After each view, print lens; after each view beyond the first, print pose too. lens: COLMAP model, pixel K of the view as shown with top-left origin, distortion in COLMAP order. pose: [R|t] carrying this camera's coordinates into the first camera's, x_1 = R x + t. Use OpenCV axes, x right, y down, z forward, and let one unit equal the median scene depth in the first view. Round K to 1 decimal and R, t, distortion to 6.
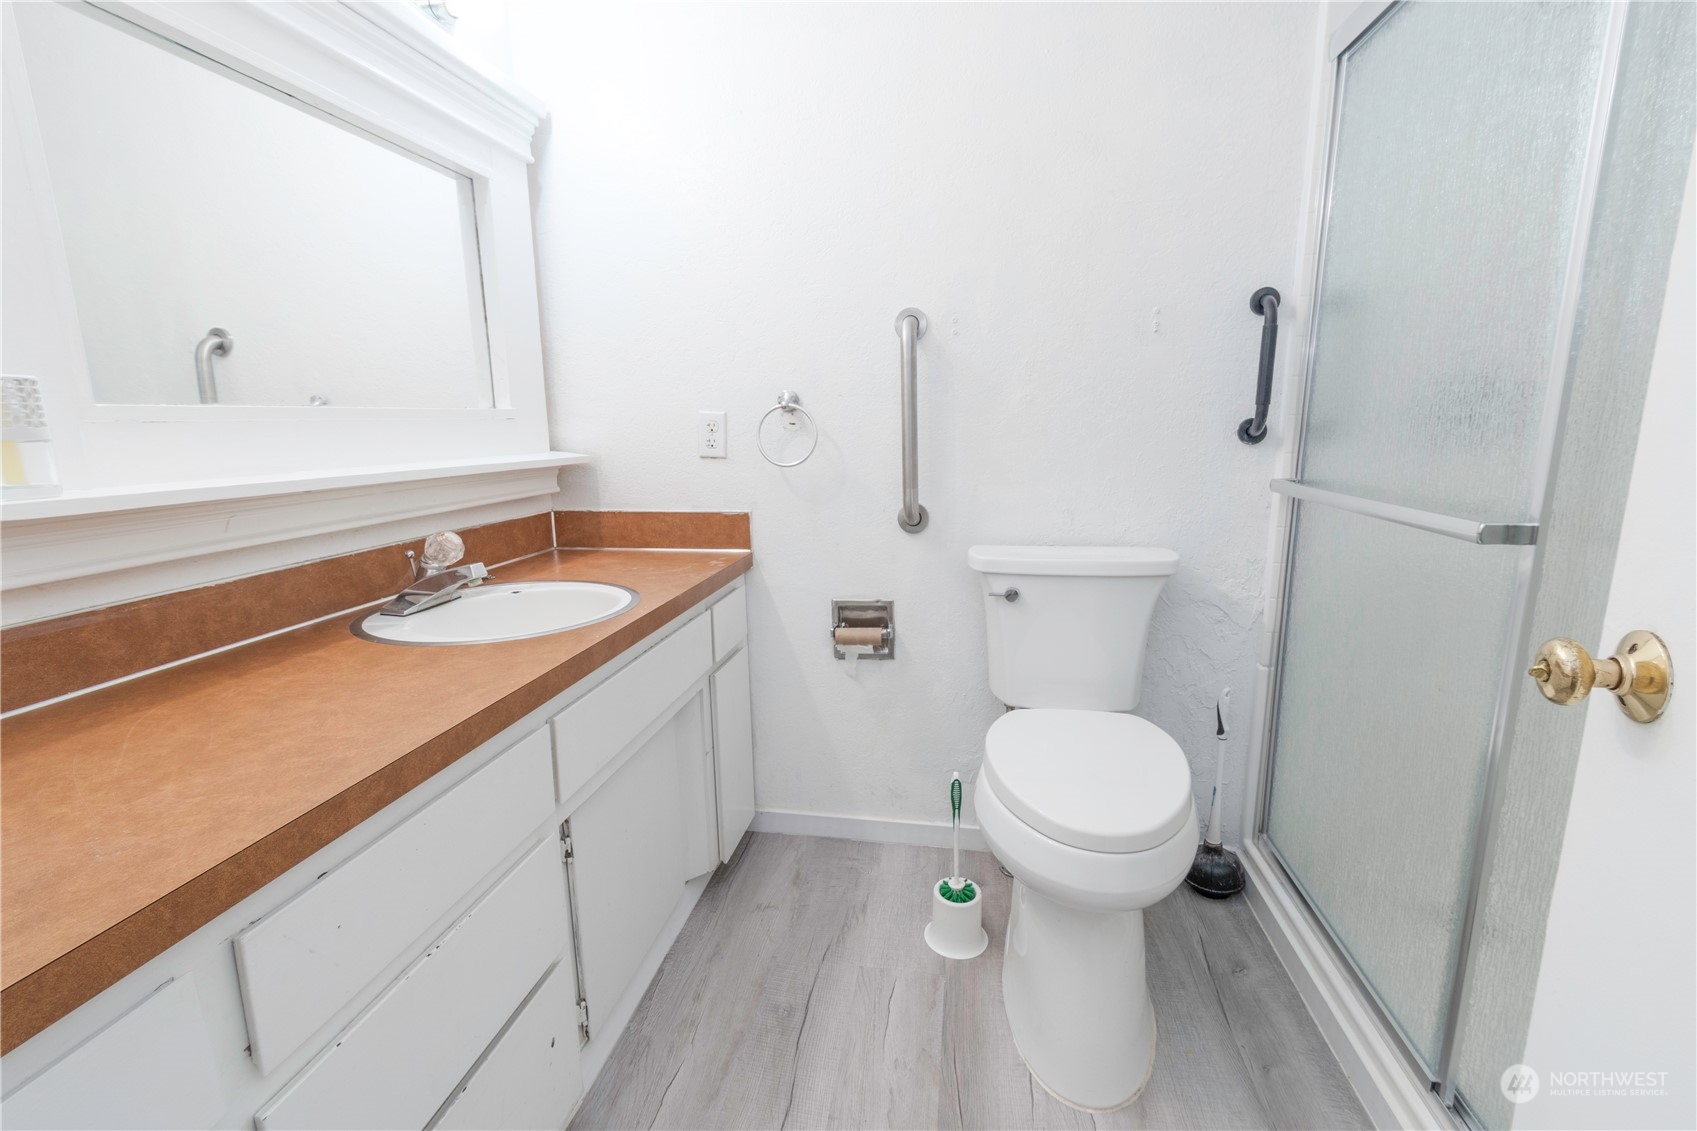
lens RADIAL K [[751.4, 0, 859.6], [0, 751.4, 571.2], [0, 0, 1]] dist [0.000136, -0.000186]
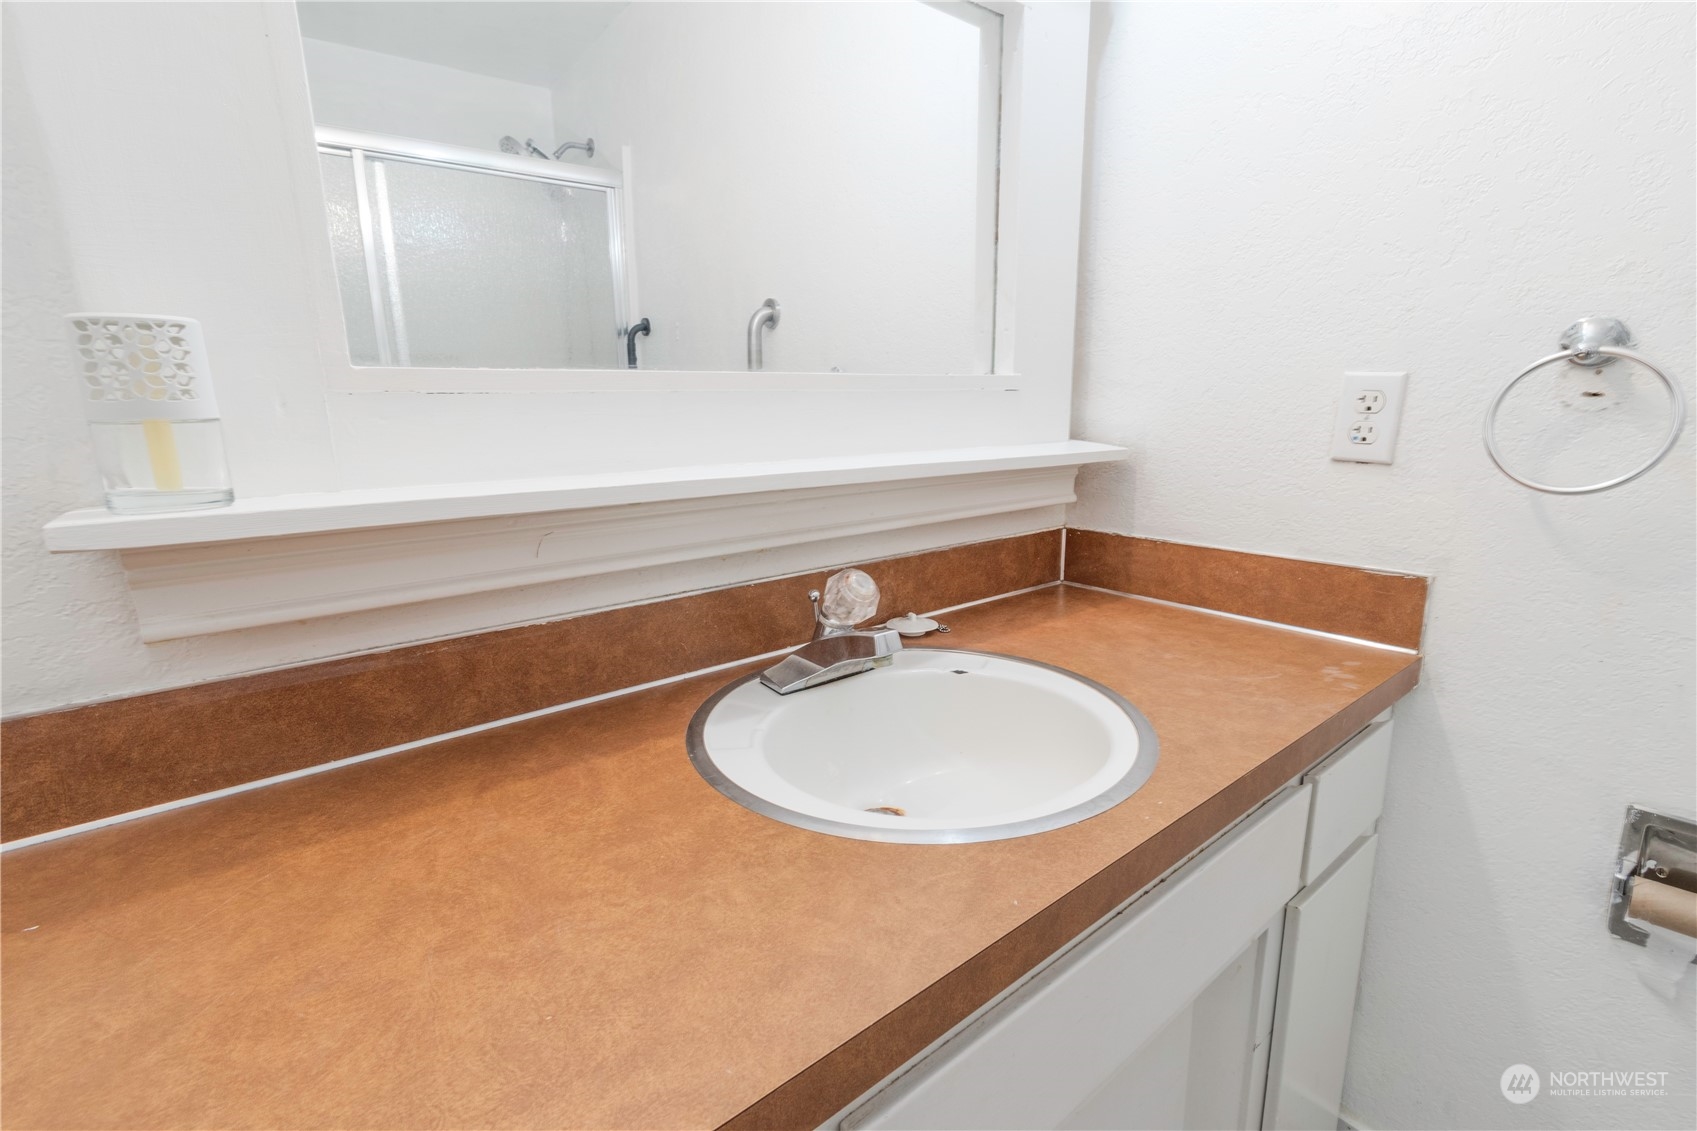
lens RADIAL K [[780.4, 0, 848.5], [0, 780.4, 565.5], [0, 0, 1]] dist [0.003121, 0.000116]
pose [[0.745179, 0.135936, -0.652863, -0.130811], [-0.126606, 0.990037, 0.061632, -0.093558], [0.654736, 0.036729, 0.754965, 0.495171]]
